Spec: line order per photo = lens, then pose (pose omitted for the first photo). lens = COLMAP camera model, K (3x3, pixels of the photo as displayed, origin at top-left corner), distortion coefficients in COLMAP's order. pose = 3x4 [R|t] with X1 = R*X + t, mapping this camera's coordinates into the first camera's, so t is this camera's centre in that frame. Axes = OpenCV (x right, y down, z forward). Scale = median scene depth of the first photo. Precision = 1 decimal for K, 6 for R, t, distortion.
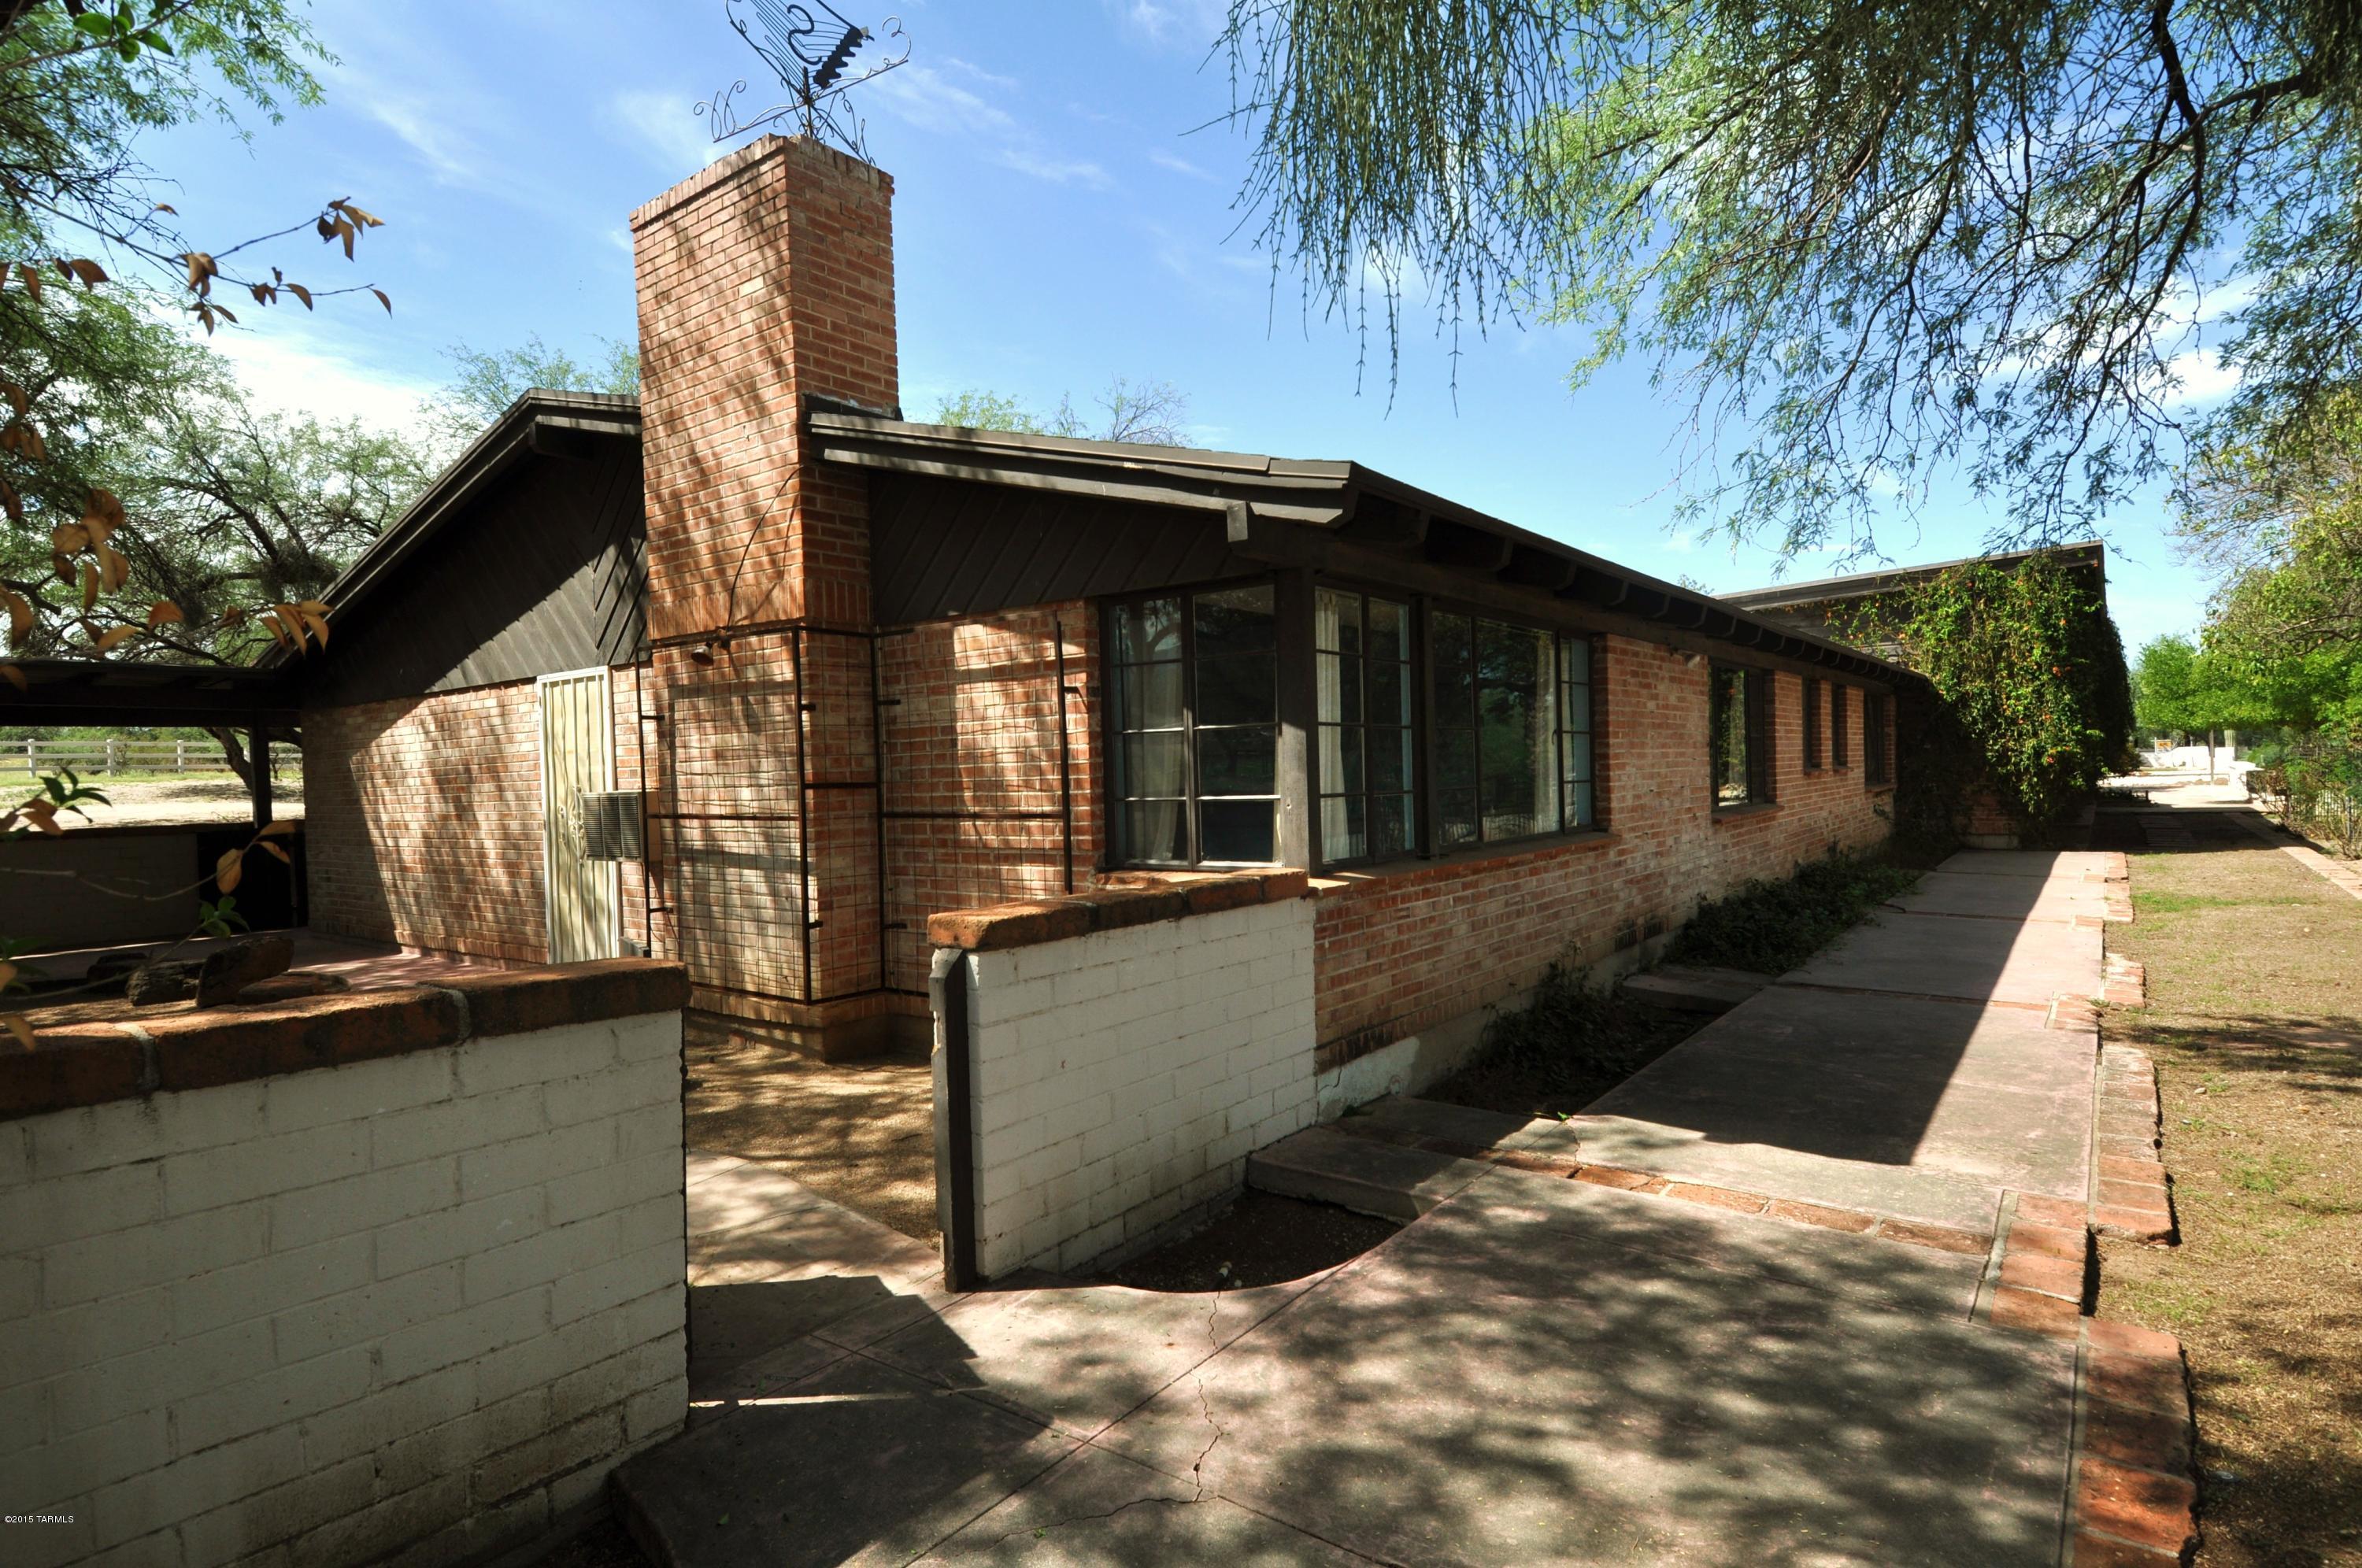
lens RADIAL K [[1208.1, 0, 1186.9], [0, 1208.1, 795.6], [0, 0, 1]] dist [-0.002687, 0.000190]
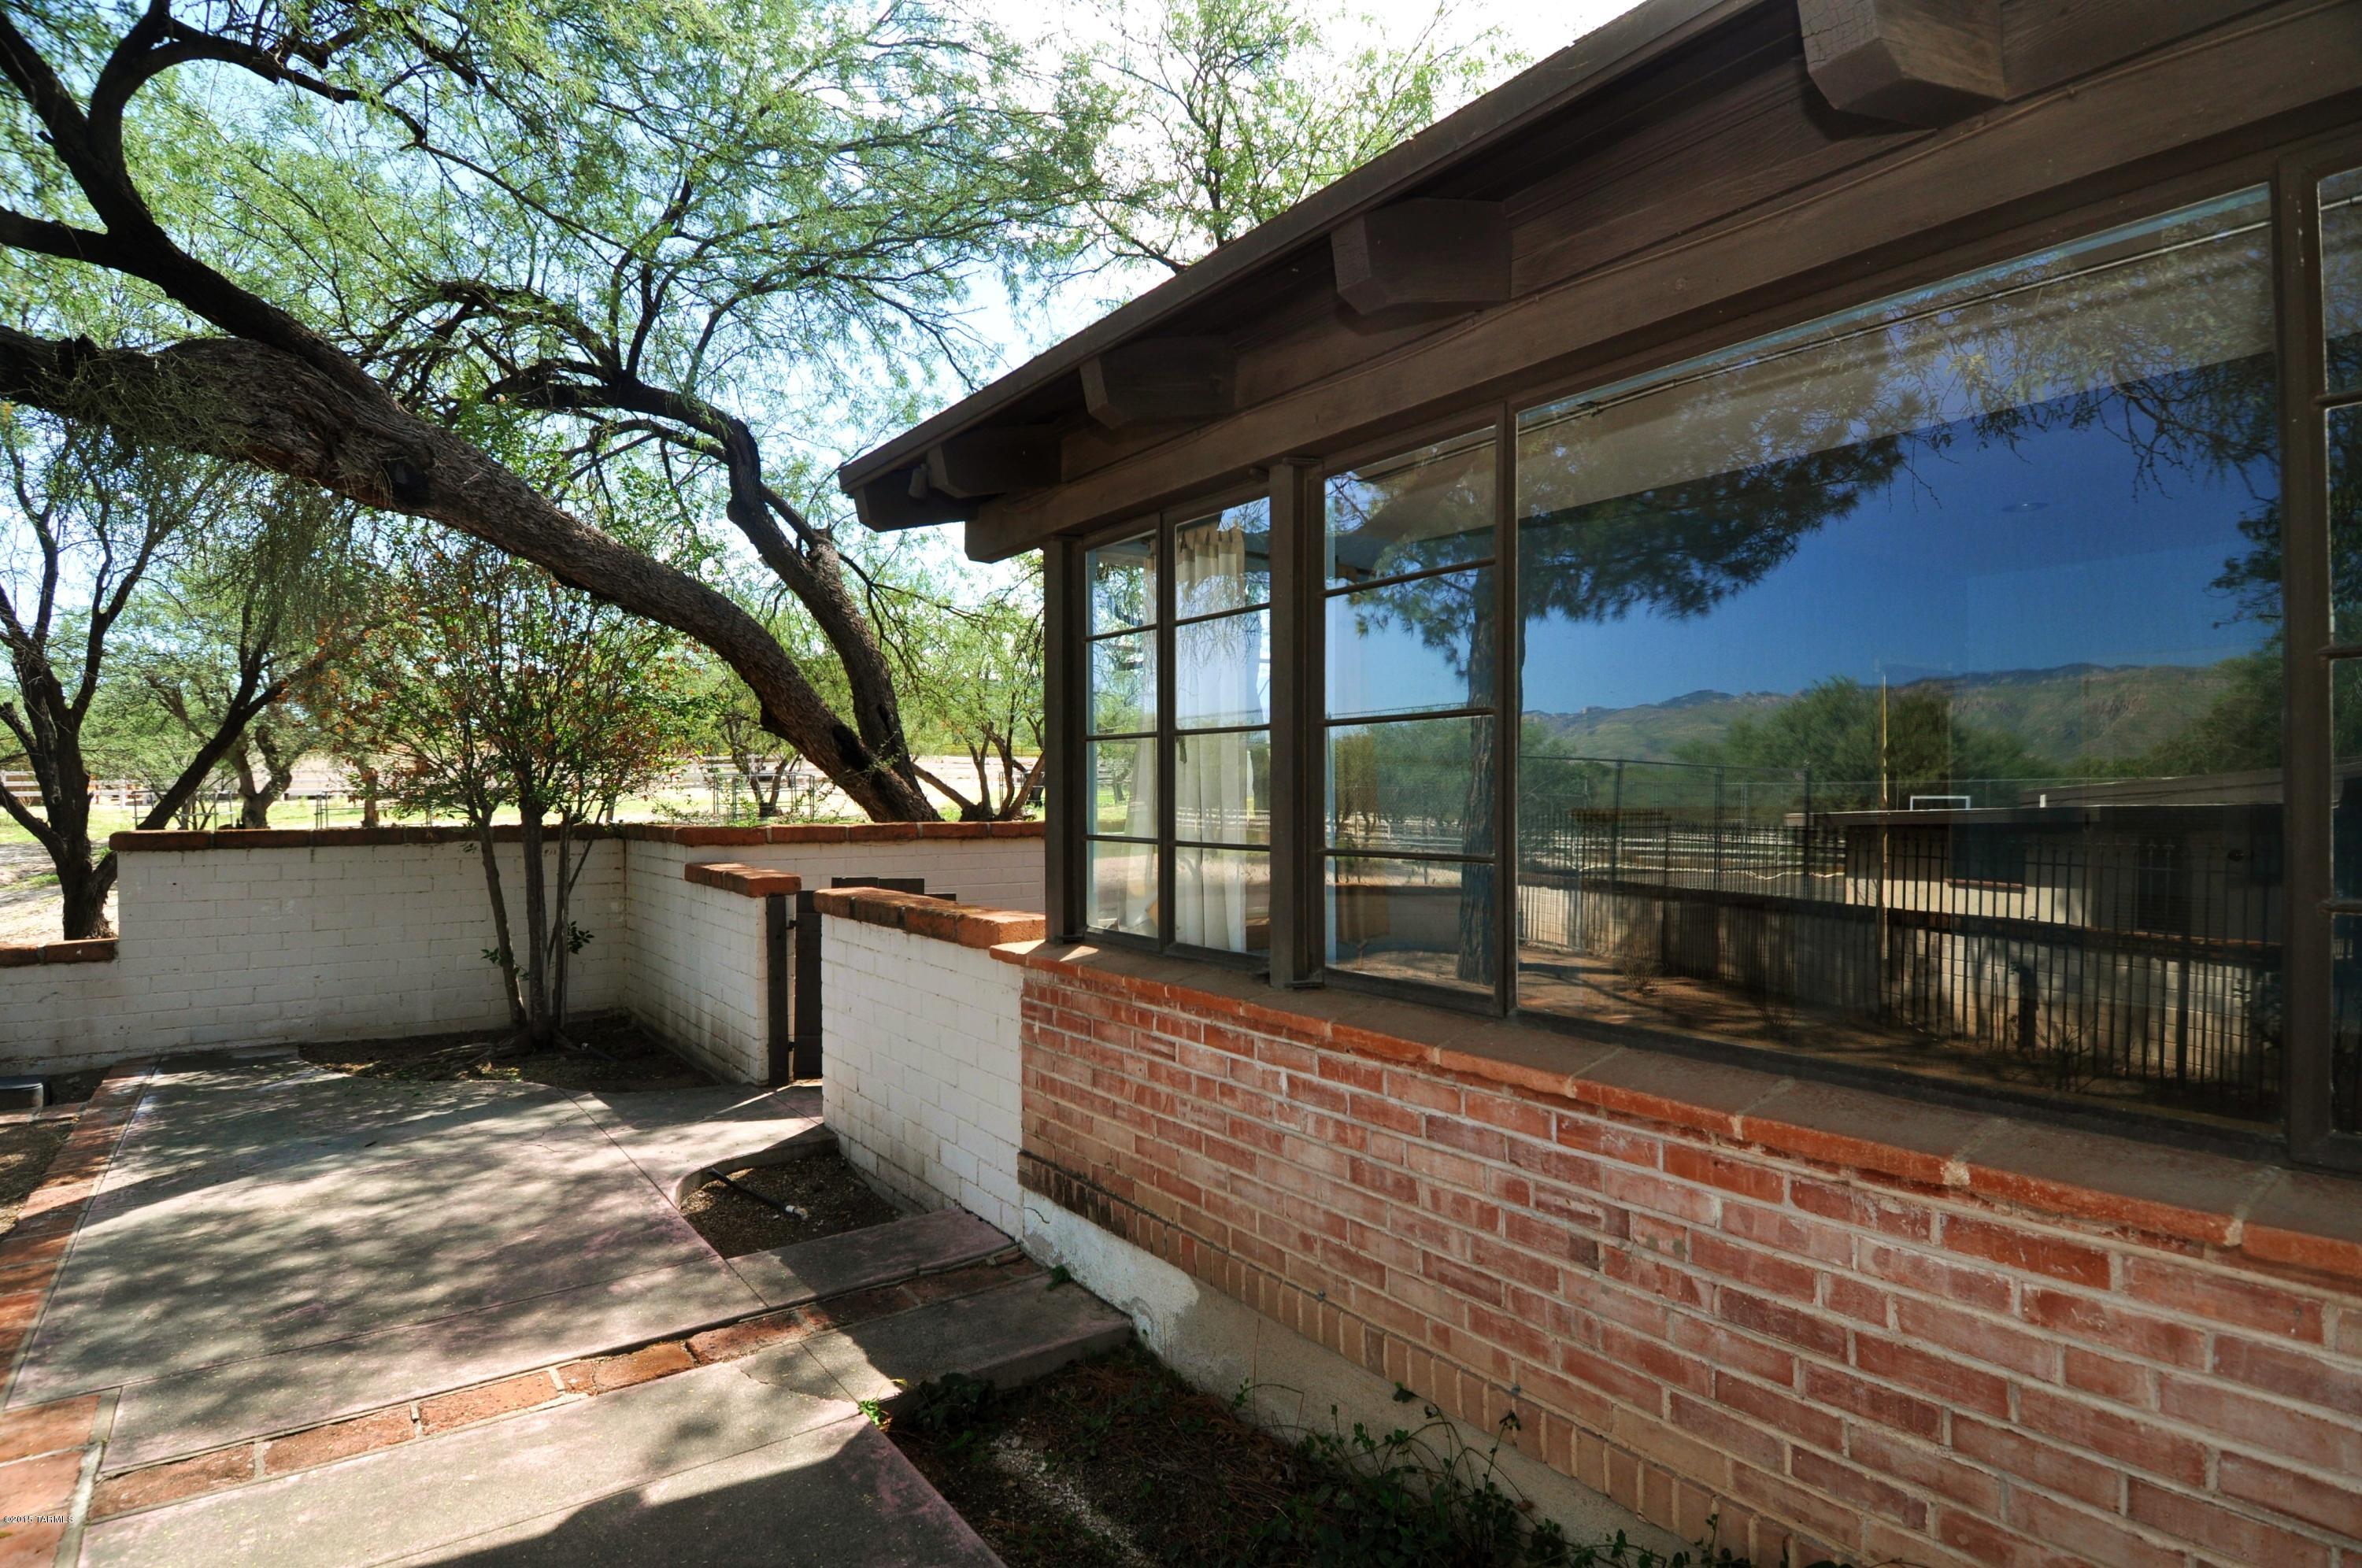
lens RADIAL K [[1208.1, 0, 1125.4], [0, 1208.1, 778.5], [0, 0, 1]] dist [-0.002687, 0.000190]
pose [[-0.291476, 0.037789, -0.955831, 1.273886], [0.003959, 0.999258, 0.038299, -0.098195], [0.956570, 0.007379, -0.291409, 1.977464]]
